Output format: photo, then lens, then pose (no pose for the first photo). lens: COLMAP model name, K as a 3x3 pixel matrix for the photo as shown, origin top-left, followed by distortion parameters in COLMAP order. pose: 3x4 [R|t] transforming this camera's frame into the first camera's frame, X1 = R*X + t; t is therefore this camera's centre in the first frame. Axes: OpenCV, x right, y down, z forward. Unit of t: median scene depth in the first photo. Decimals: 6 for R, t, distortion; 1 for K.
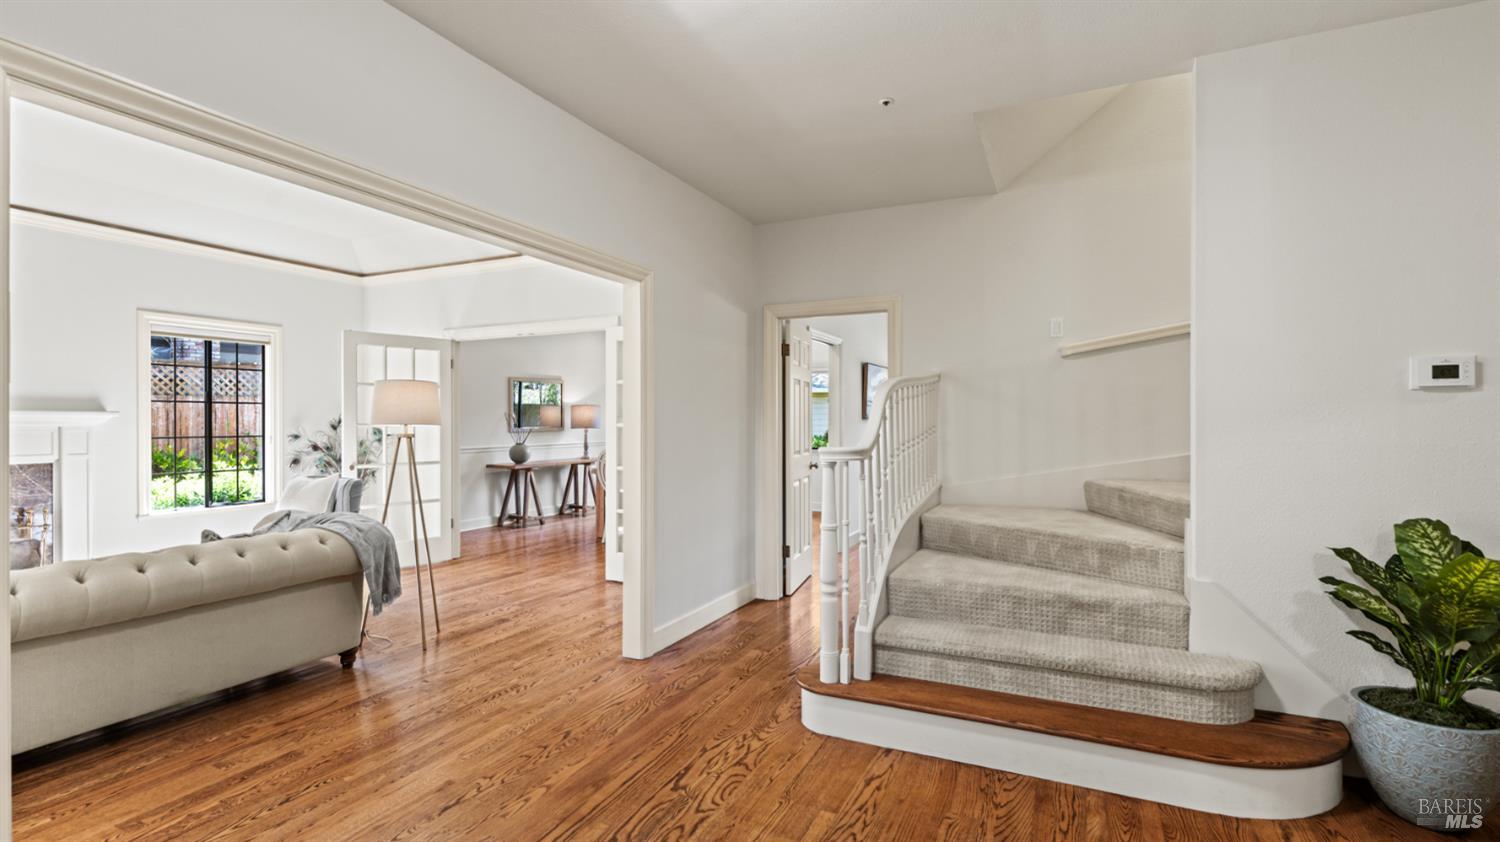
lens RADIAL K [[695.7, 0, 750.0], [0, 695.7, 421.0], [0, 0, 1]] dist [0.000684, 0.001000]
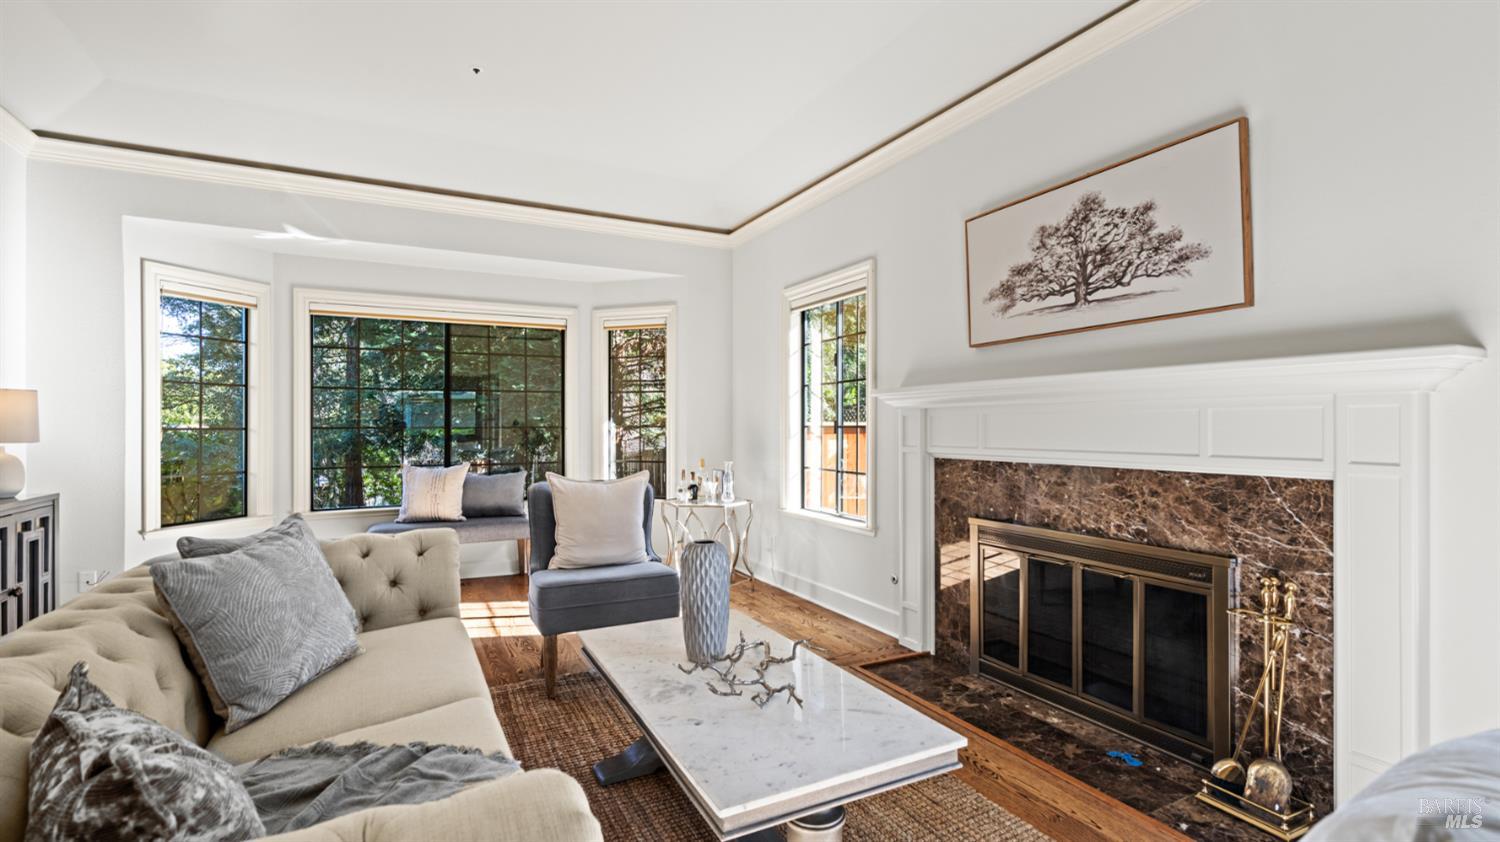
lens RADIAL K [[678.4, 0, 750.0], [0, 678.4, 421.0], [0, 0, 1]] dist [-0.000943, 0.000914]
pose [[-0.595478, -0.001765, -0.803370, -0.365416], [0.003492, 0.999982, -0.004786, 0.019789], [0.803364, -0.005655, -0.595461, 0.765911]]
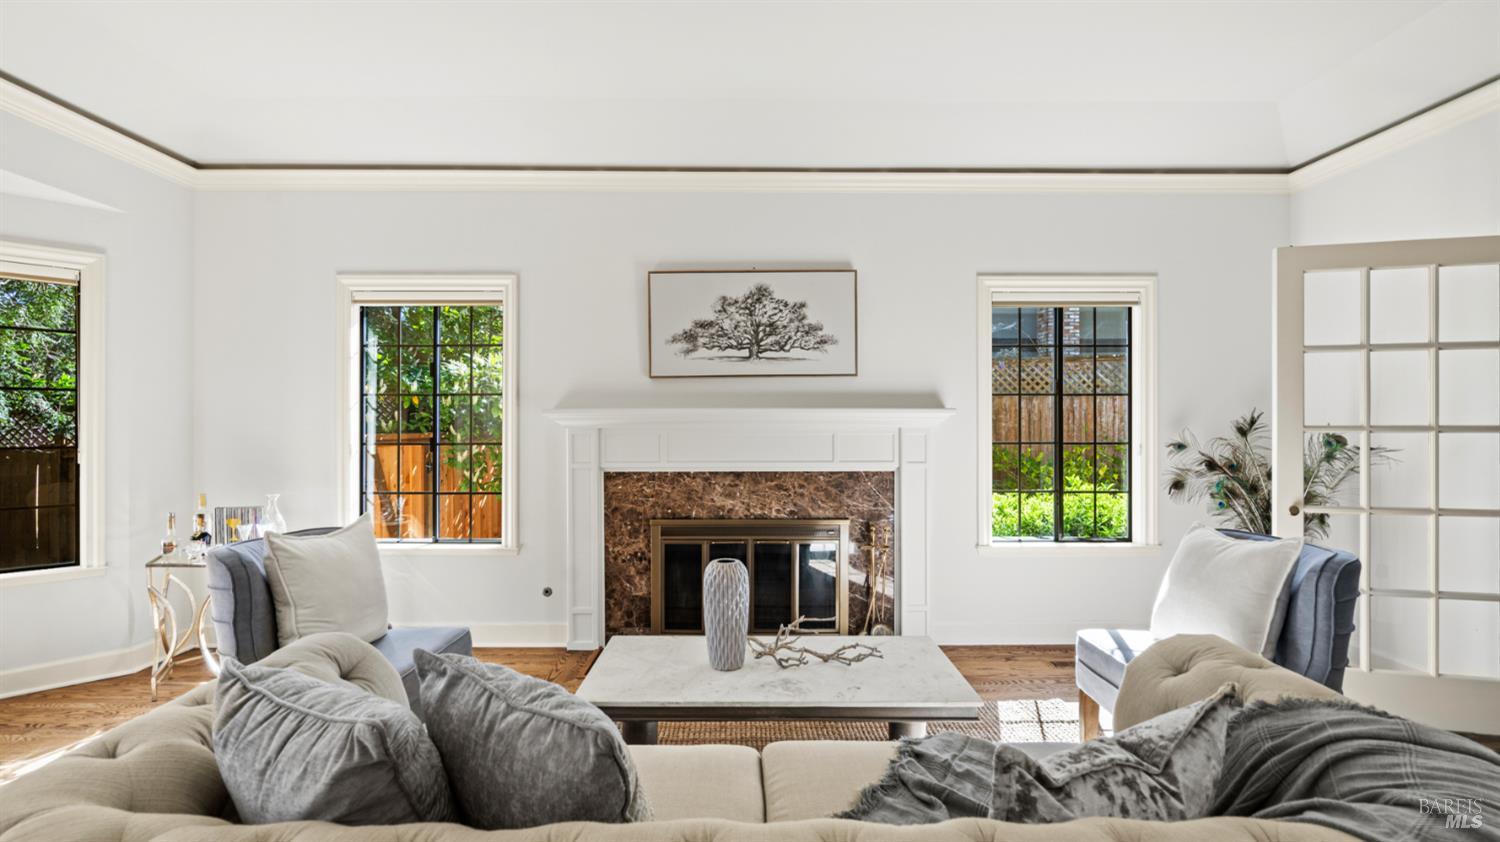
lens RADIAL K [[678.4, 0, 750.0], [0, 678.4, 421.0], [0, 0, 1]] dist [-0.000943, 0.000914]
pose [[0.448652, -0.000105, -0.893706, -0.284164], [-0.000739, 1.000000, -0.000488, 0.000657], [0.893706, 0.000879, 0.448652, 0.386401]]
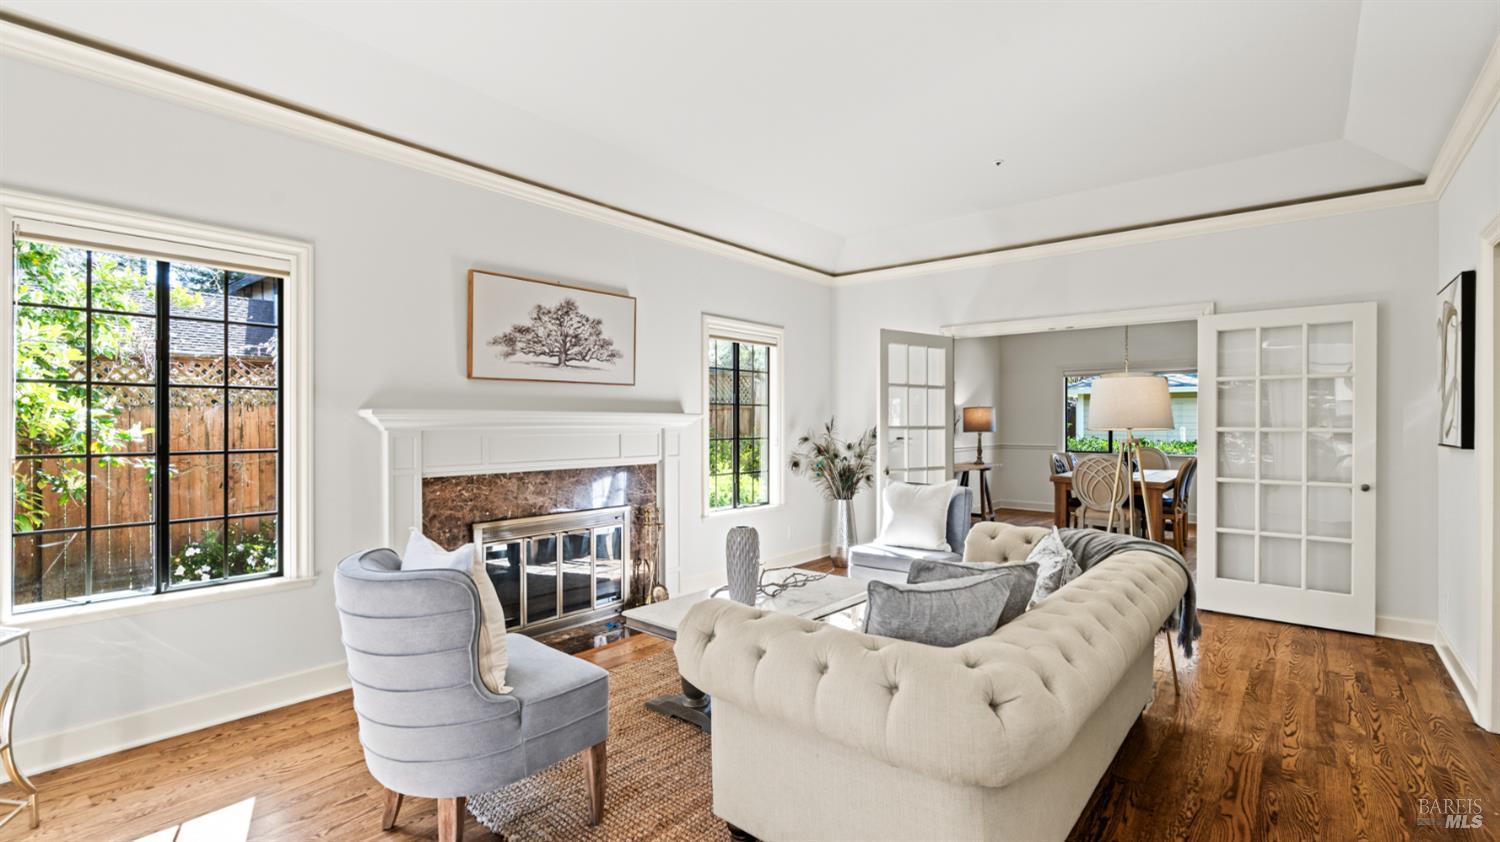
lens RADIAL K [[678.4, 0, 750.0], [0, 678.4, 421.0], [0, 0, 1]] dist [-0.000943, 0.000914]
pose [[0.970574, 0.002018, -0.240795, -0.498093], [-0.002849, 0.999991, -0.003101, -0.000128], [0.240786, 0.003695, 0.970571, 0.047140]]
